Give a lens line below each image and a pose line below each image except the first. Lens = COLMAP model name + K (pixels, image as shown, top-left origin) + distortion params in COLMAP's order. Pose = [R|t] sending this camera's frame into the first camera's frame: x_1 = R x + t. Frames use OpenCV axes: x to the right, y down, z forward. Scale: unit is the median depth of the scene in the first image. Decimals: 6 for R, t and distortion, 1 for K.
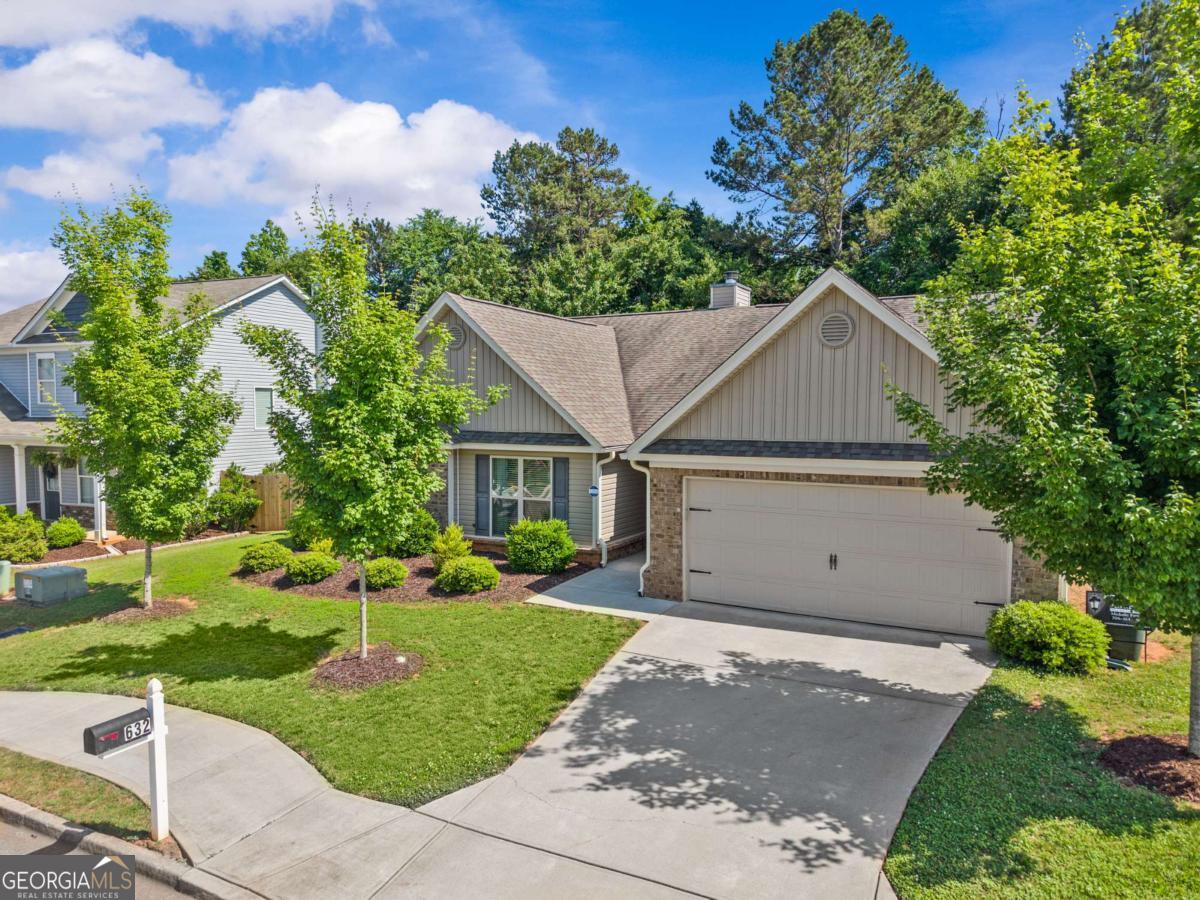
lens RADIAL K [[813.9, 0, 596.6], [0, 813.9, 452.0], [0, 0, 1]] dist [0.028132, -0.028163]
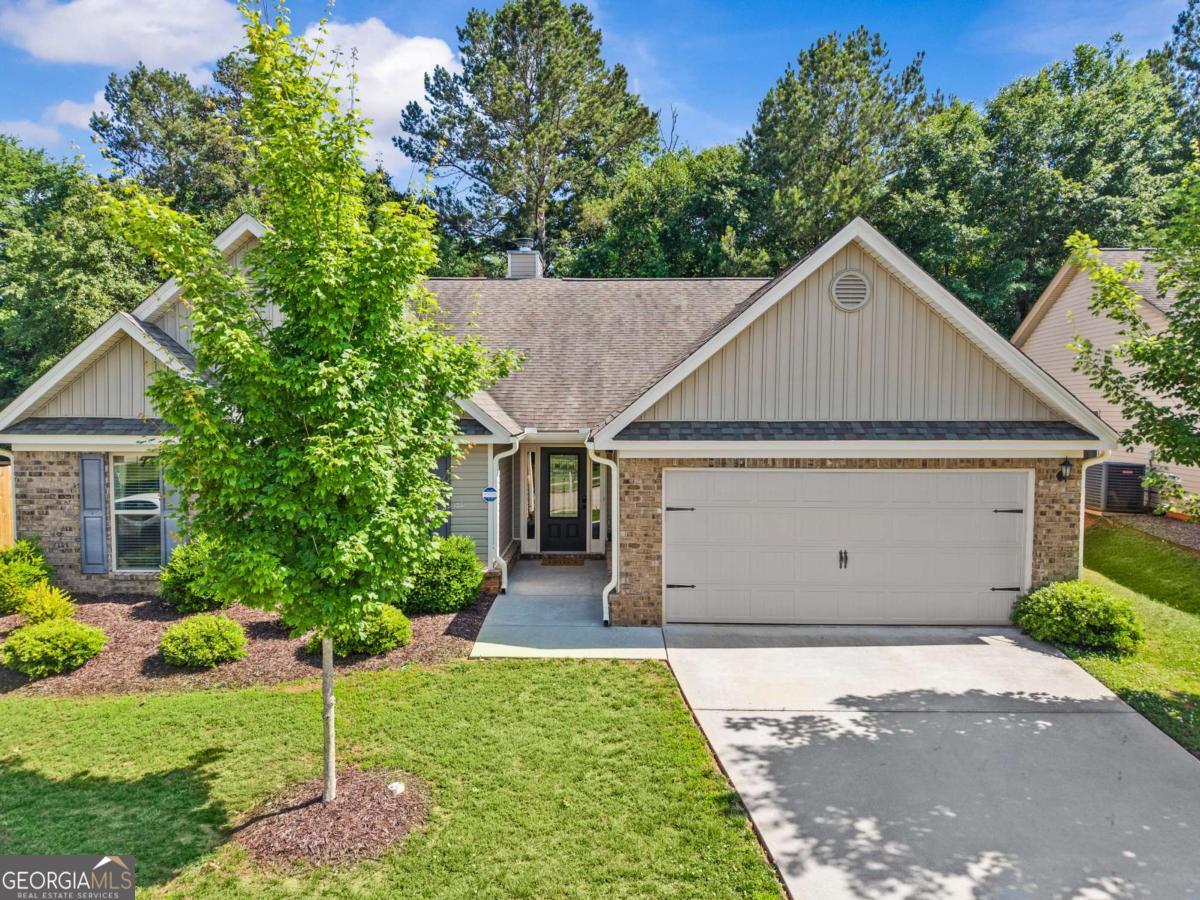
lens RADIAL K [[813.9, 0, 599.1], [0, 813.9, 444.3], [0, 0, 1]] dist [0.028132, -0.028163]
pose [[0.884943, -0.023638, 0.465099, -0.319388], [0.026439, 0.999650, 0.000500, 0.004728], [-0.464949, 0.011854, 0.885258, 0.333493]]
